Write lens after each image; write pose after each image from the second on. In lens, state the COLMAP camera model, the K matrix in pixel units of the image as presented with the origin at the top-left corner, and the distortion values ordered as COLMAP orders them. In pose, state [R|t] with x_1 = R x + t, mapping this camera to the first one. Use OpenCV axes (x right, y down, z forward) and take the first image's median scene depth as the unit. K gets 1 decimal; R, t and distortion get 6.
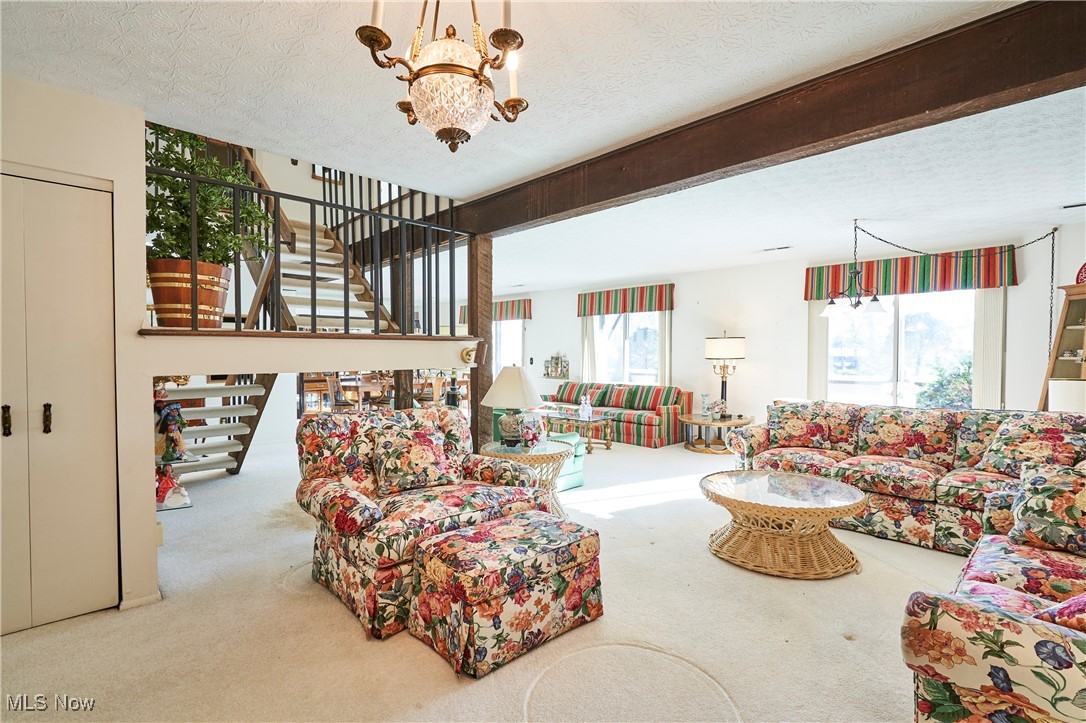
lens RADIAL K [[516.1, 0, 541.7], [0, 516.1, 372.5], [0, 0, 1]] dist [-0.001037, -0.000195]
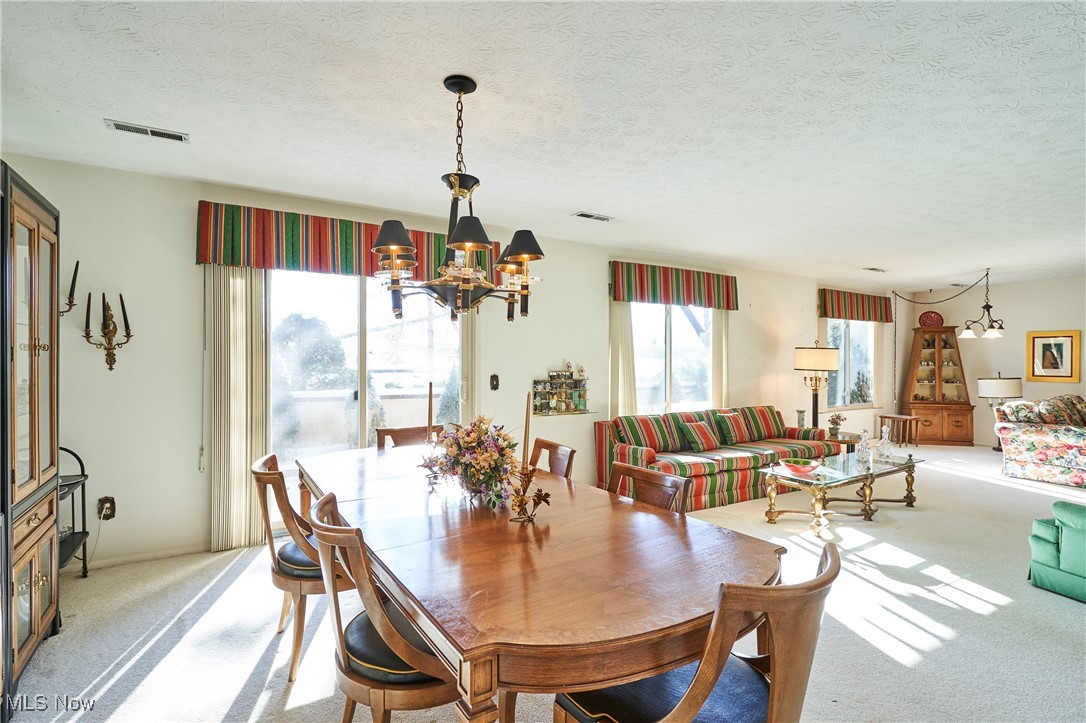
lens RADIAL K [[529.0, 0, 543.3], [0, 529.0, 366.2], [0, 0, 1]] dist [-0.000319, 0.001319]
pose [[0.168256, -0.021714, 0.985504, -0.938385], [0.026357, 0.999499, 0.017522, -0.087081], [-0.985391, 0.023026, 0.168744, 1.793676]]
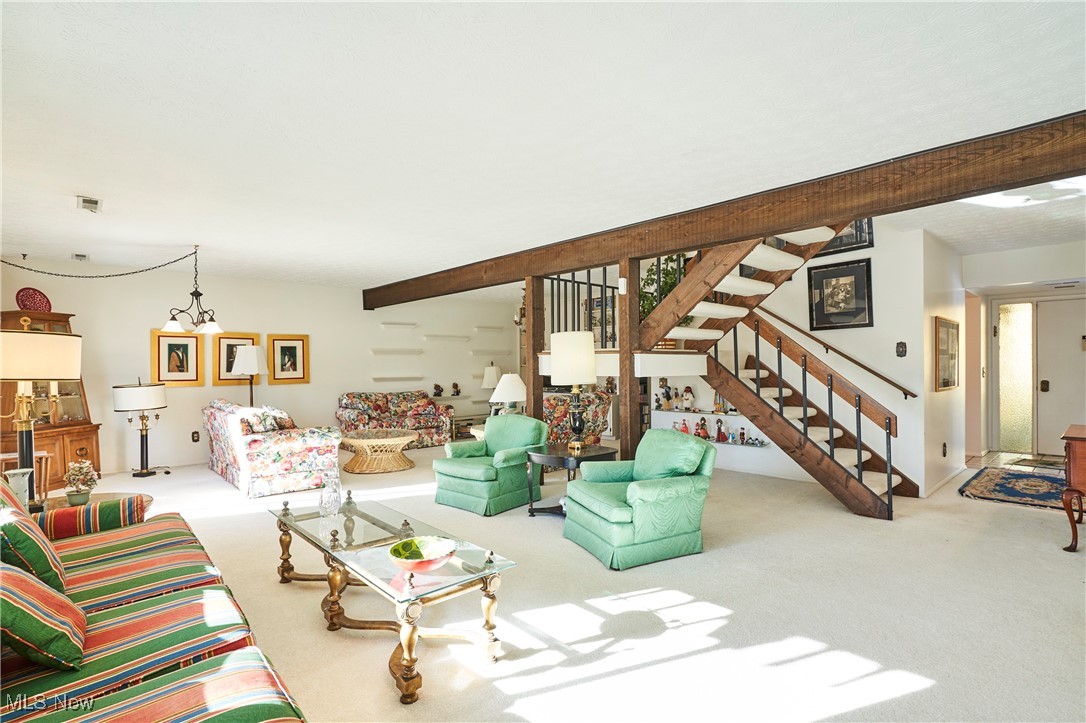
lens RADIAL K [[529.0, 0, 543.3], [0, 529.0, 366.2], [0, 0, 1]] dist [-0.000319, 0.001319]
pose [[-0.999999, -0.001421, 0.000427, -0.137418], [-0.001407, 0.999550, 0.029963, -0.072012], [-0.000469, 0.029962, -0.999551, 1.969874]]
